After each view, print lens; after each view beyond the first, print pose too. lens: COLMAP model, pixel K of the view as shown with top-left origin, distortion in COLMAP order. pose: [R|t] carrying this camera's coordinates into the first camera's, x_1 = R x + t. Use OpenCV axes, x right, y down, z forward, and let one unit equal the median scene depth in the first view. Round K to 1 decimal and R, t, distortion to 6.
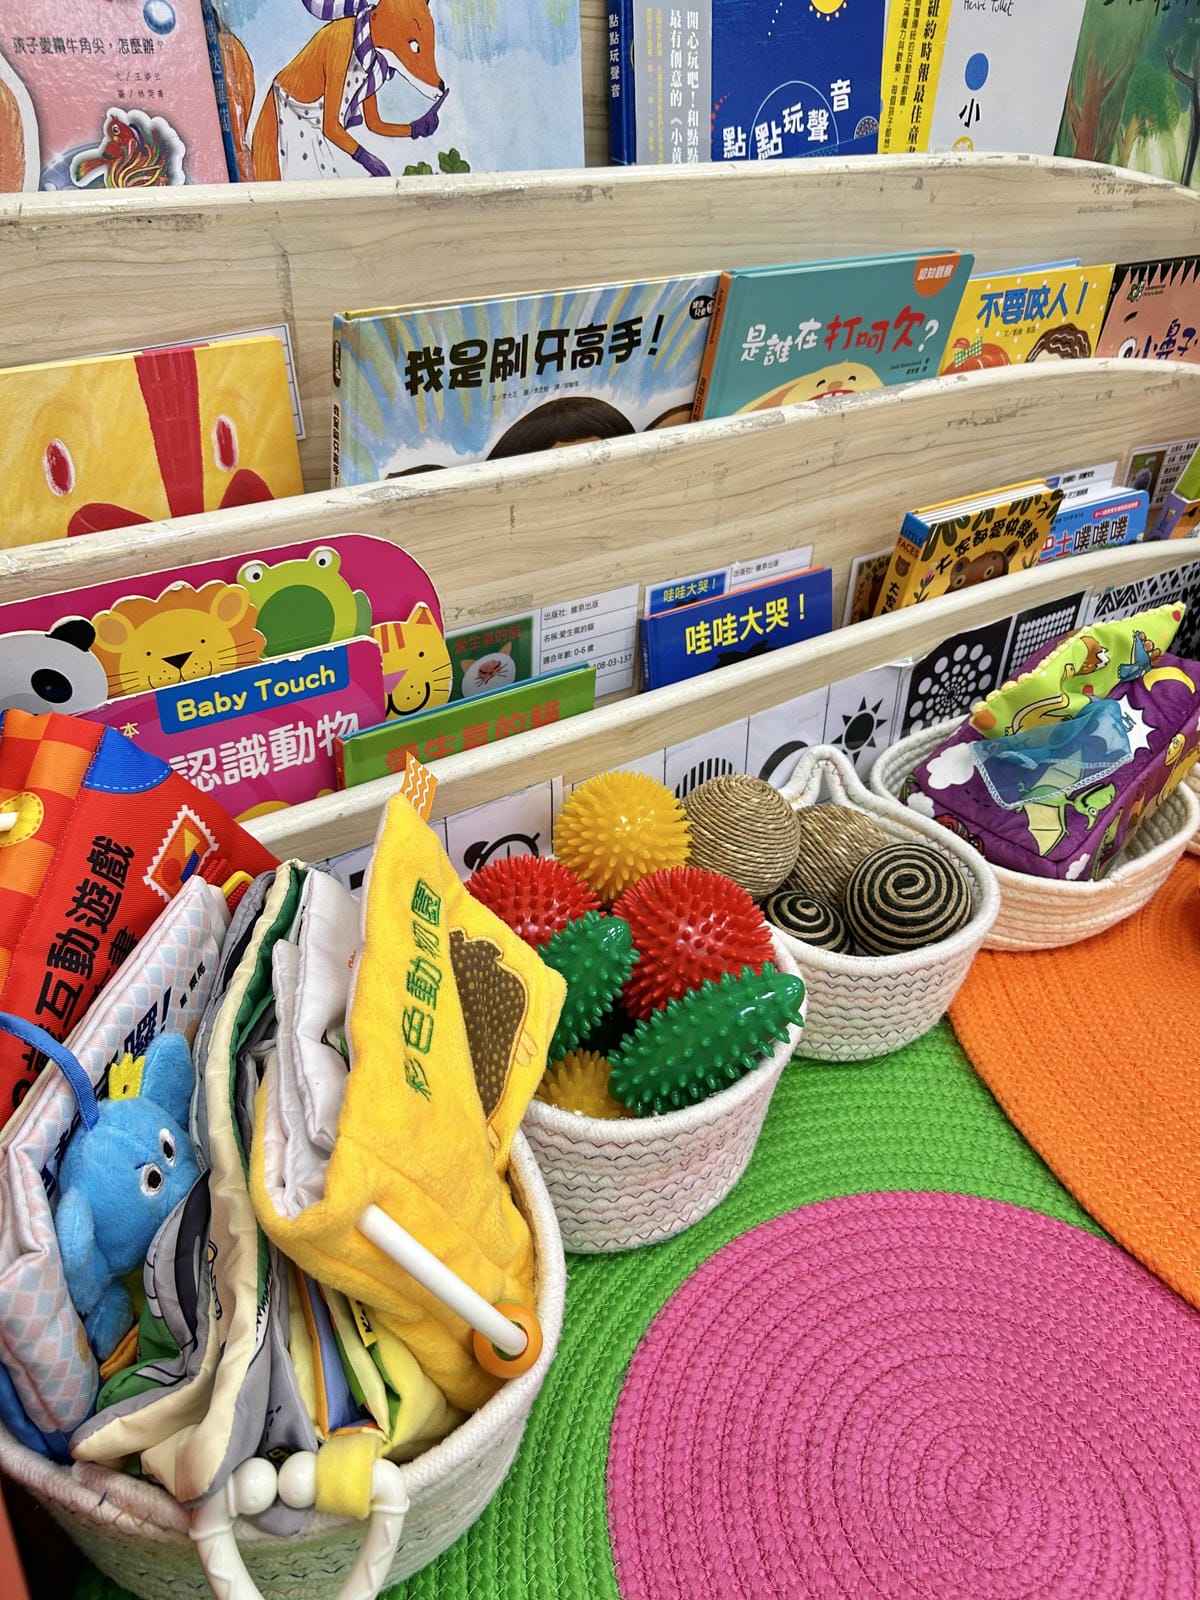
lens RADIAL K [[1220.8, 0, 598.5], [0, 1220.8, 803.3], [0, 0, 1]] dist [0.031545, -0.030452]
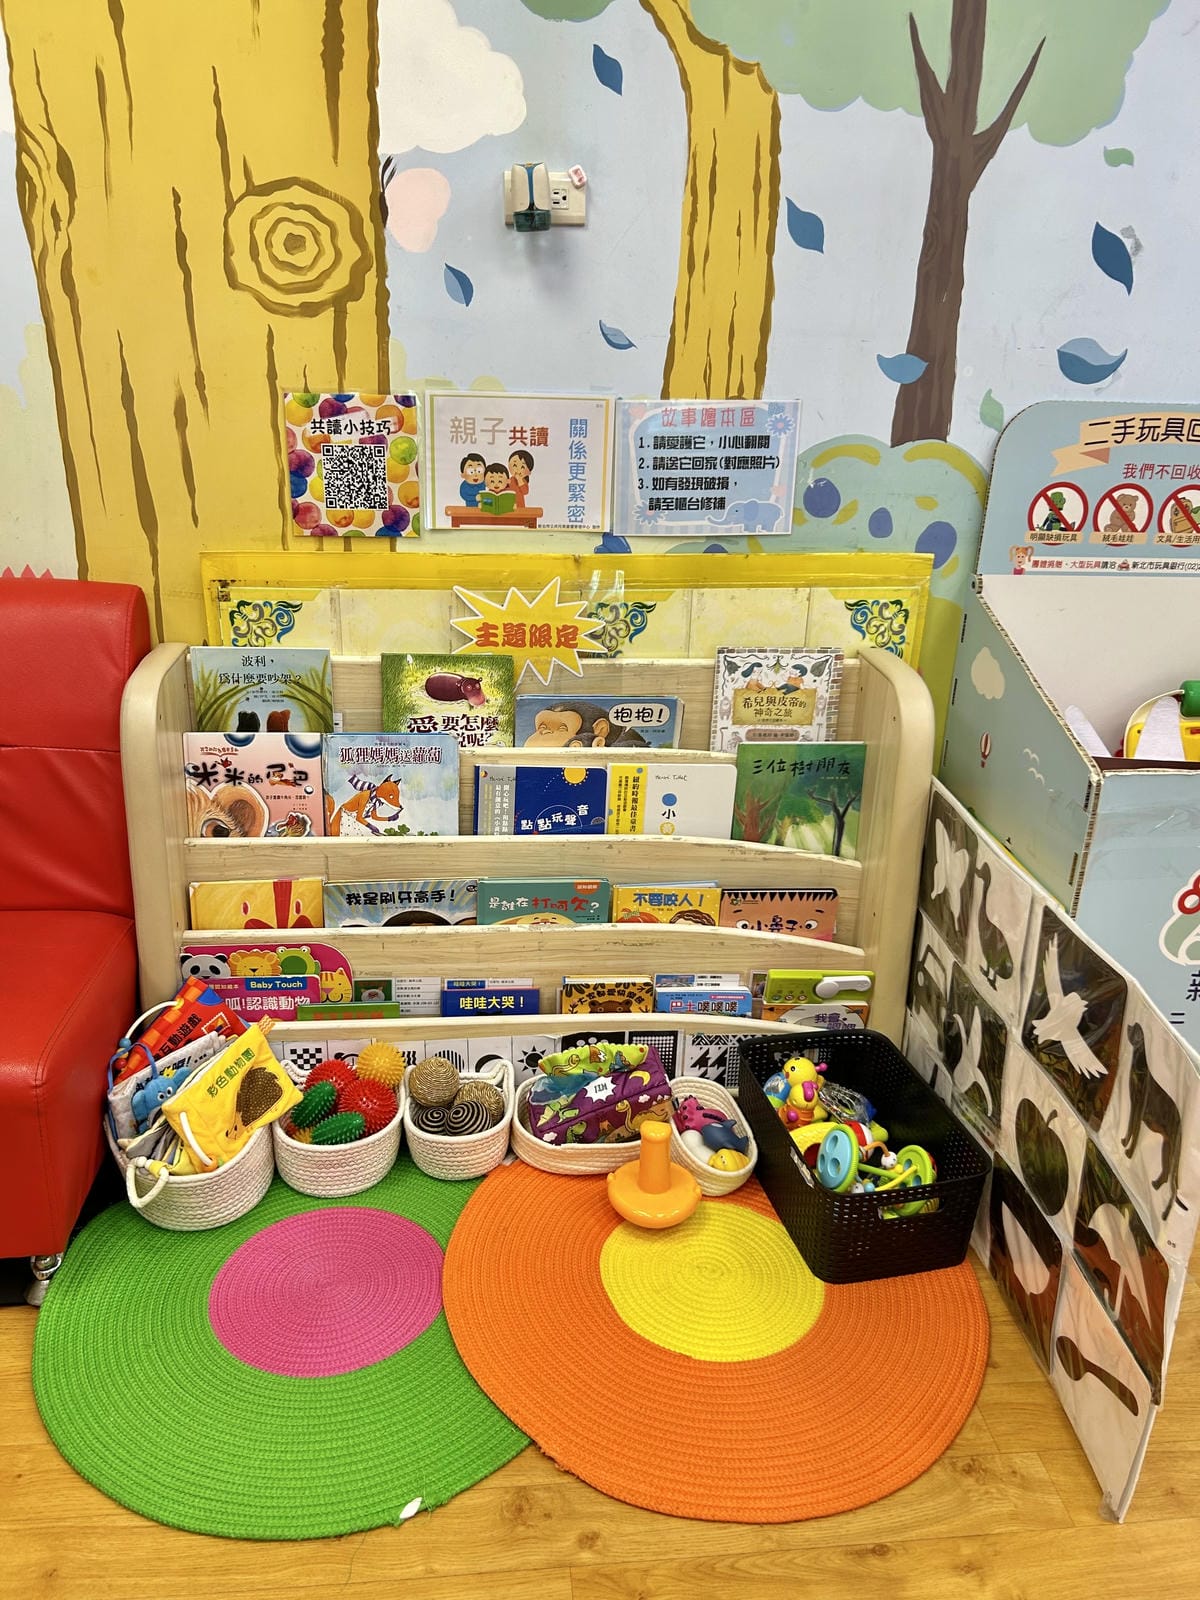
lens RADIAL K [[1220.8, 0, 601.4], [0, 1220.8, 802.0], [0, 0, 1]] dist [0.031545, -0.030452]
pose [[0.857469, 0.196869, -0.475384, 1.661714], [-0.284242, 0.951375, -0.118708, -0.356443], [0.428899, 0.236913, 0.871733, -1.375565]]
